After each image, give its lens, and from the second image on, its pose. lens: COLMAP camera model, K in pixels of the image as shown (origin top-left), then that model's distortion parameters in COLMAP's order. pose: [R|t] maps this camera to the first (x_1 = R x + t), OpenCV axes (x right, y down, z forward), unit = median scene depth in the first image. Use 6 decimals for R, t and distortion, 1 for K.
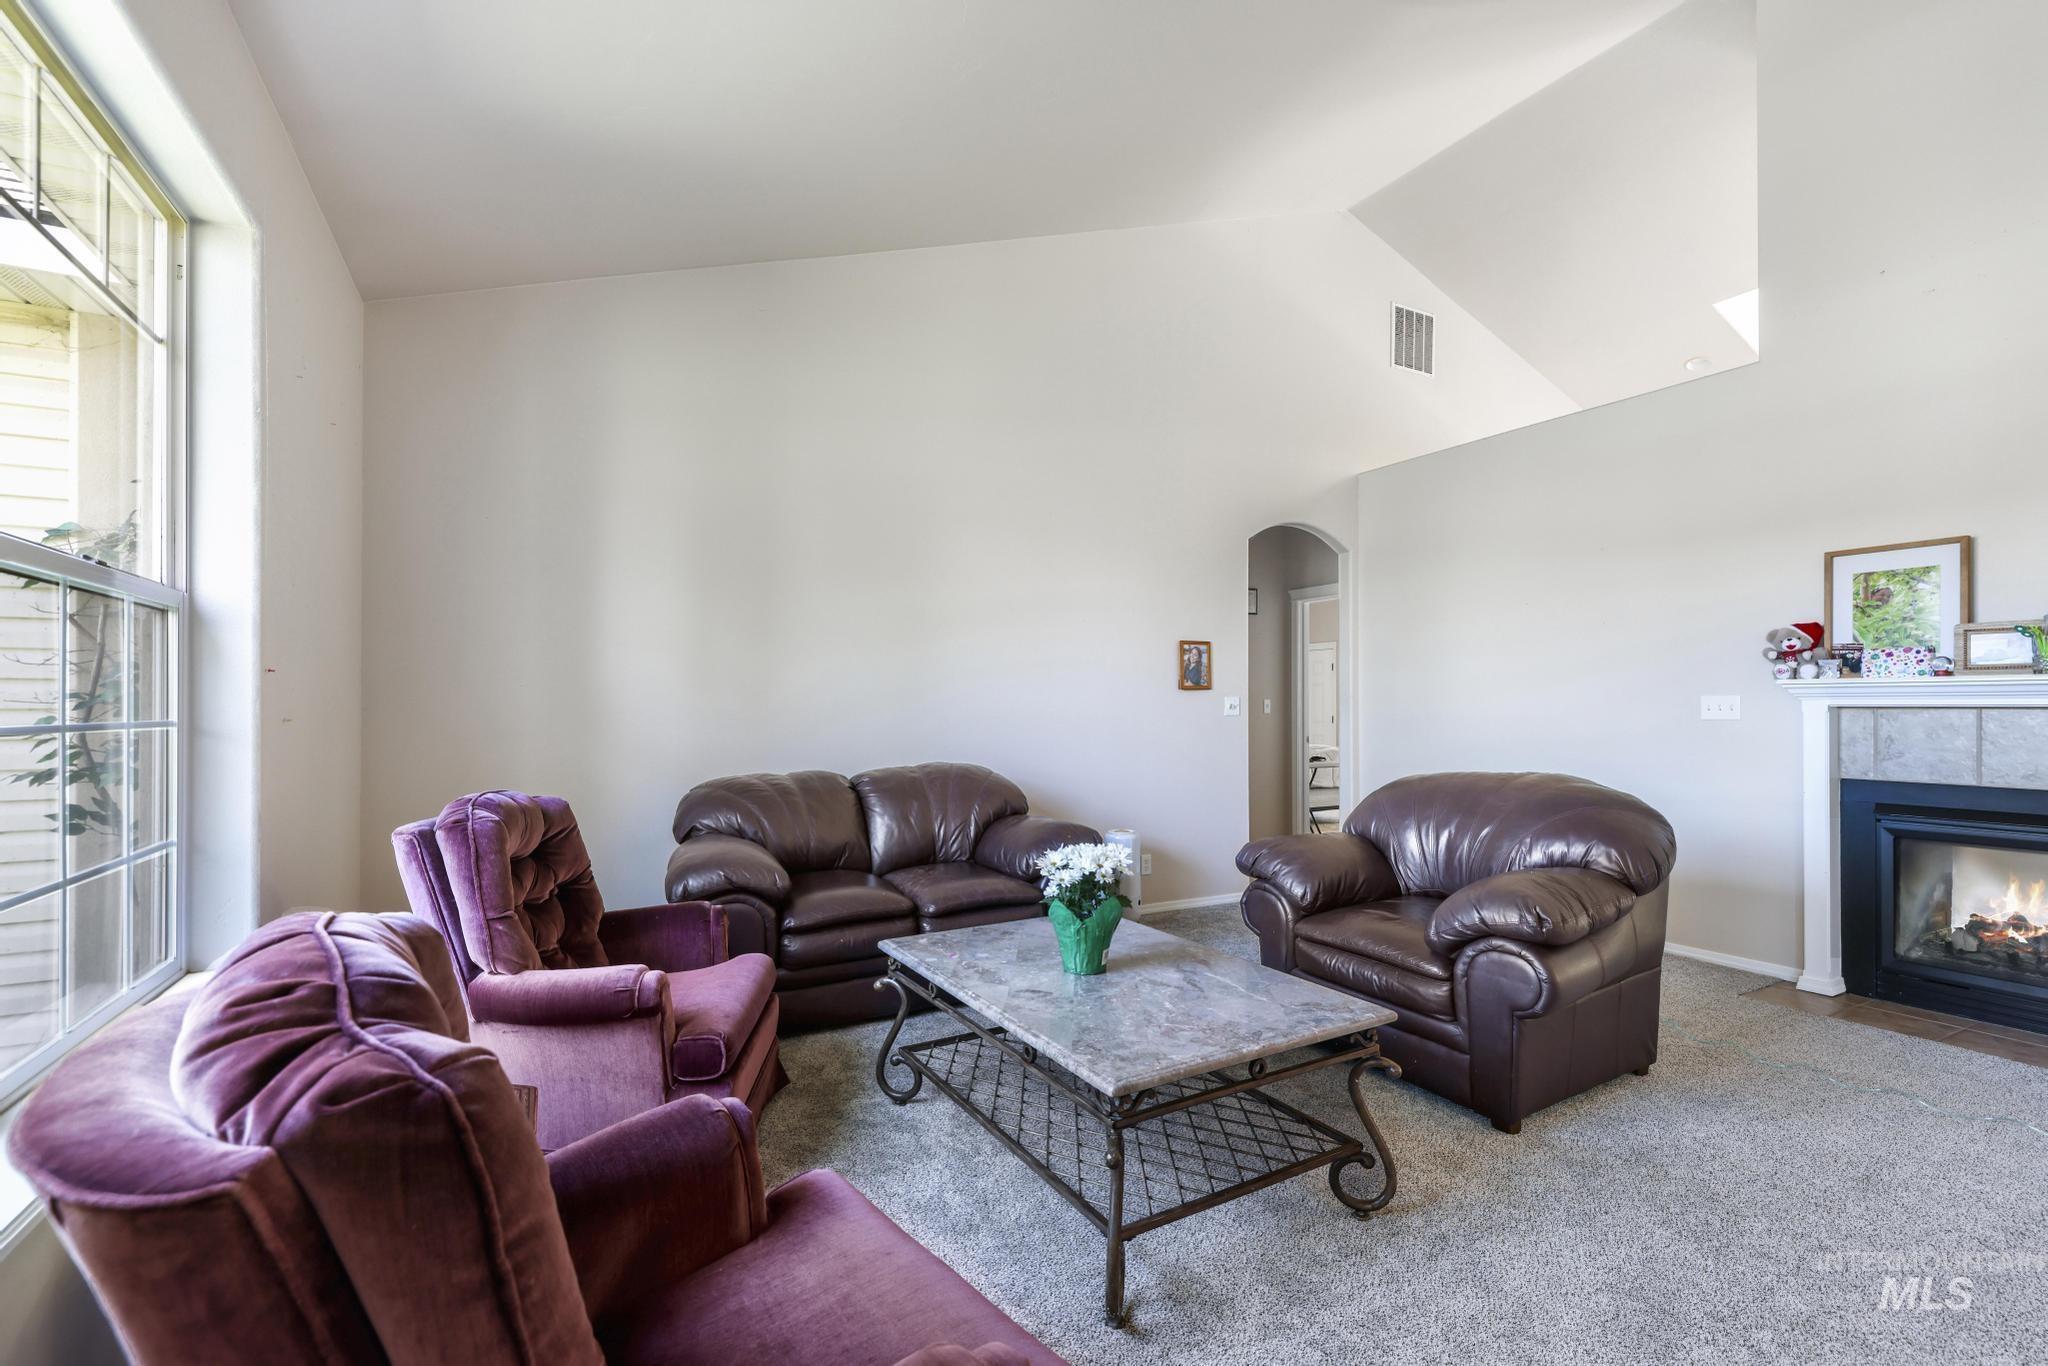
lens RADIAL K [[893.4, 0, 1024.0], [0, 893.4, 692.3], [0, 0, 1]] dist [-0.002132, -0.000043]
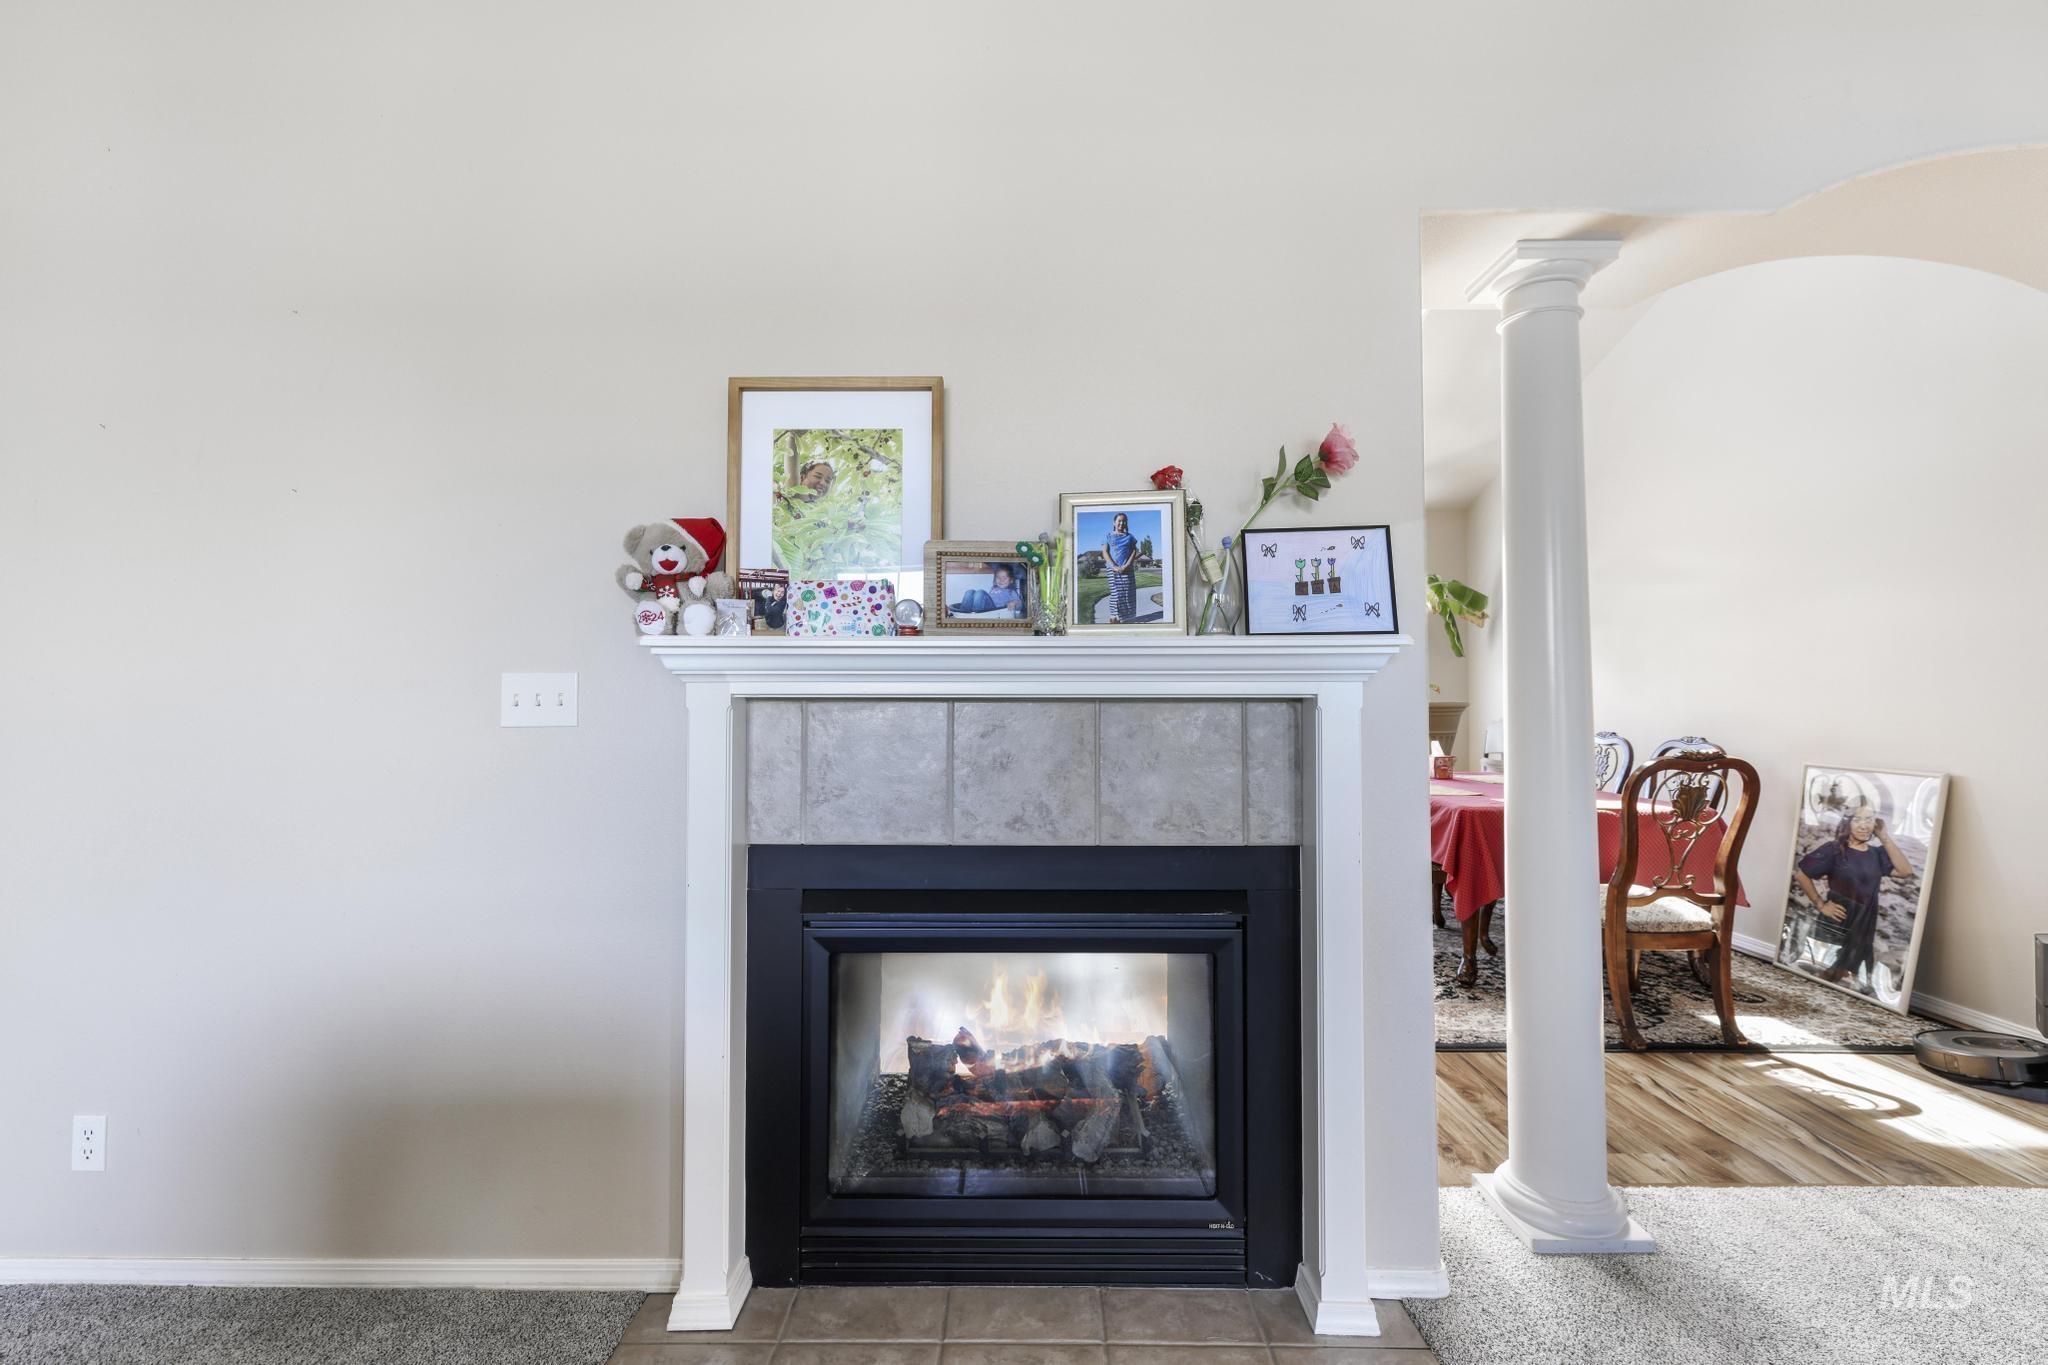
lens RADIAL K [[893.4, 0, 1024.0], [0, 893.4, 691.8], [0, 0, 1]] dist [-0.002132, -0.000043]
pose [[0.480293, 0.009032, 0.877062, 0.564051], [-0.013121, 0.999909, -0.003112, 0.012596], [-0.877010, -0.010013, 0.480368, 0.639826]]
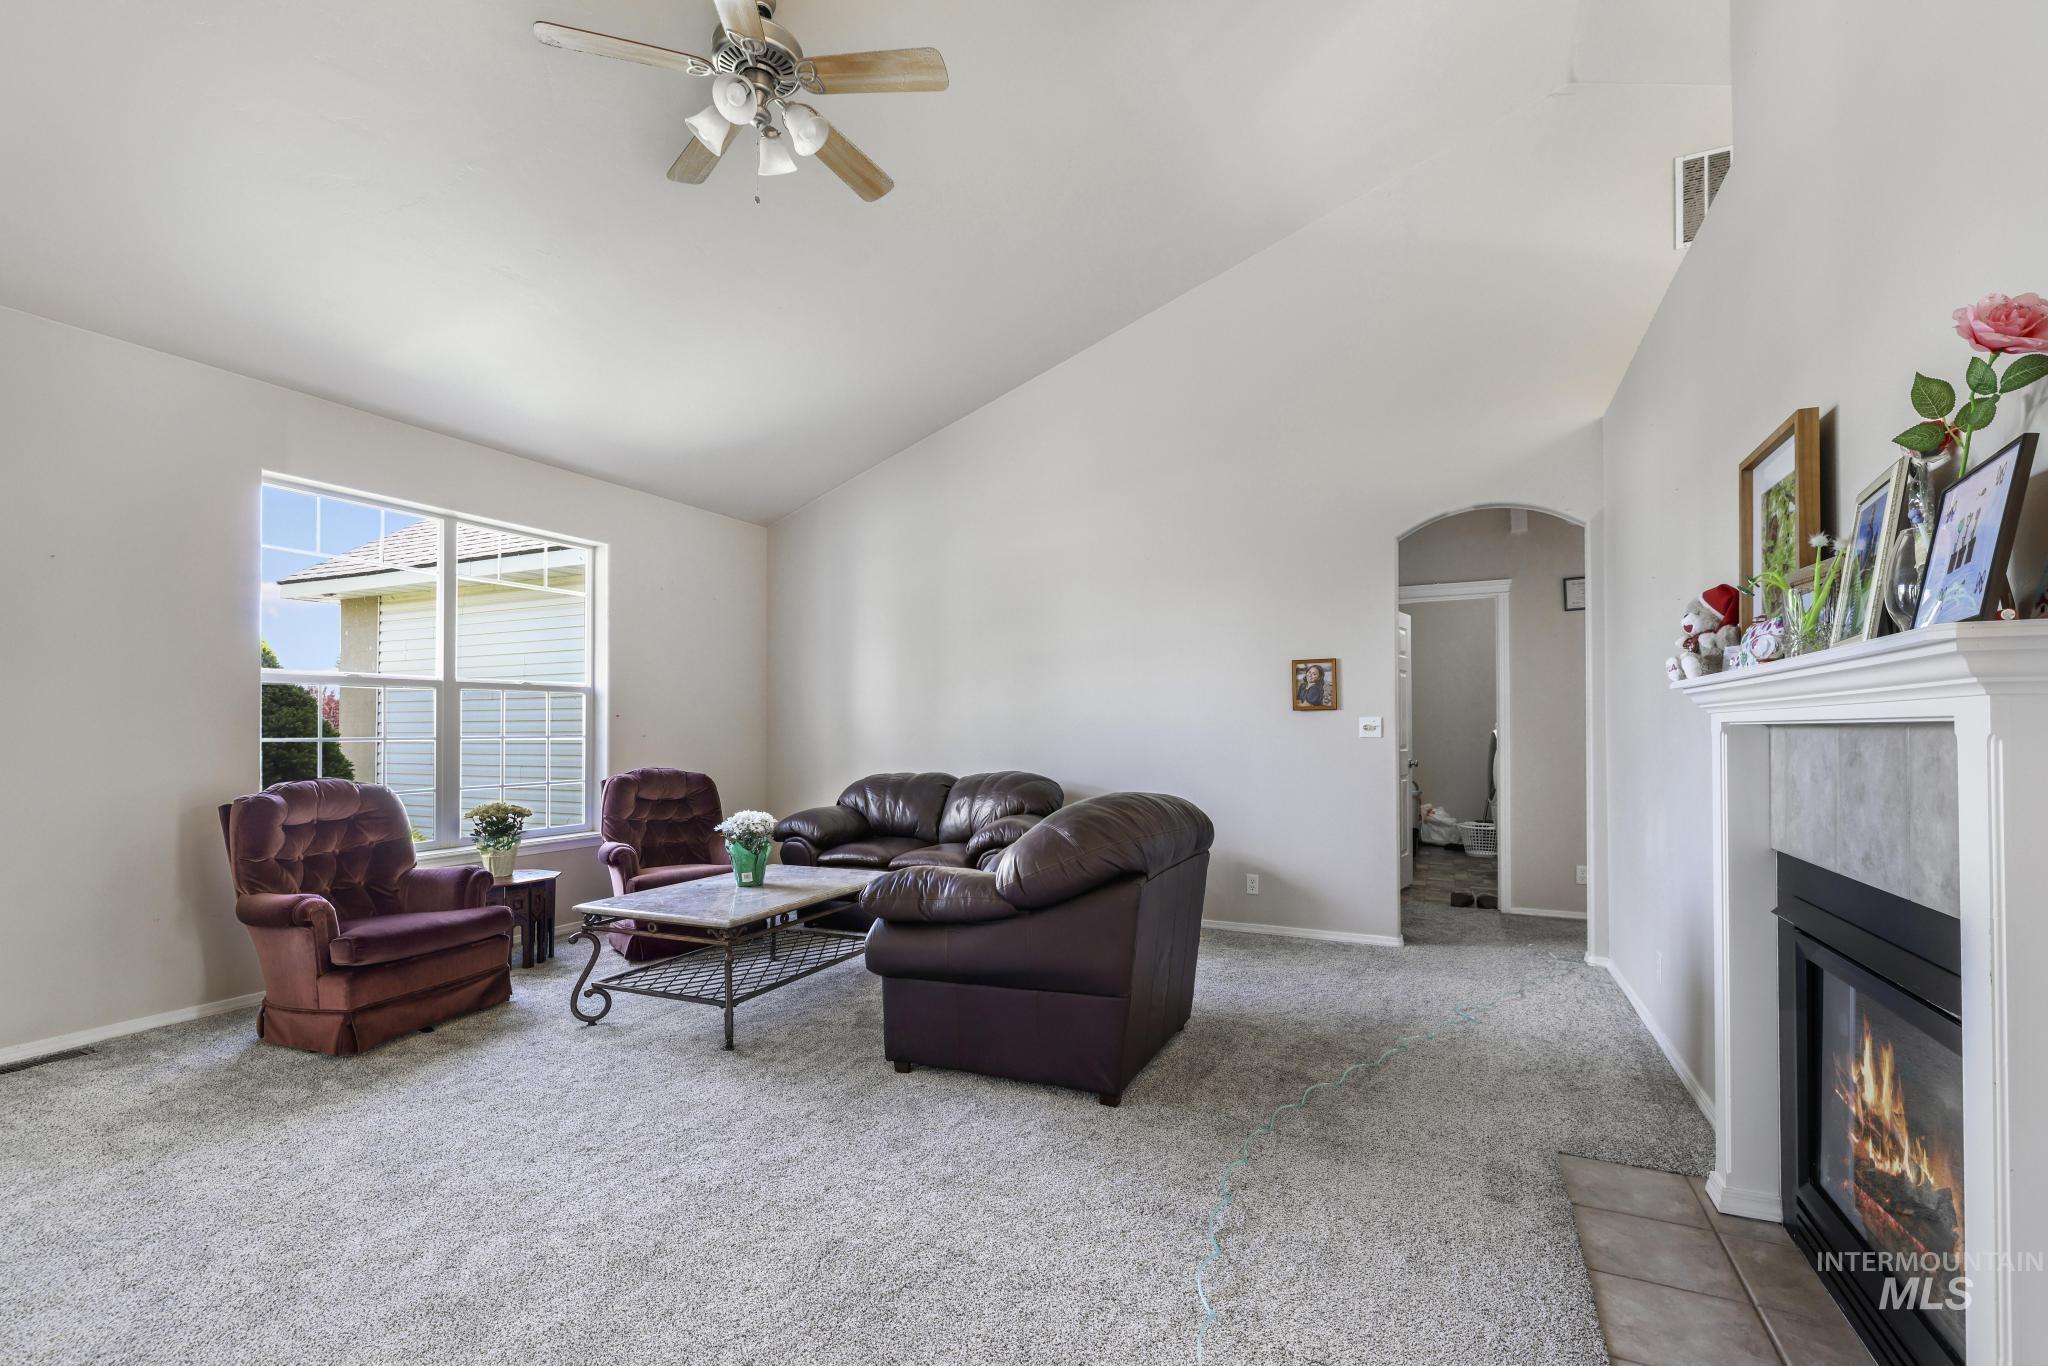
lens RADIAL K [[893.4, 0, 1024.0], [0, 893.4, 692.3], [0, 0, 1]] dist [-0.002132, -0.000043]
pose [[0.584256, -0.035301, -0.810802, 1.115252], [0.013825, 0.999342, -0.033547, 0.008059], [0.811452, 0.008391, 0.584359, 0.271523]]
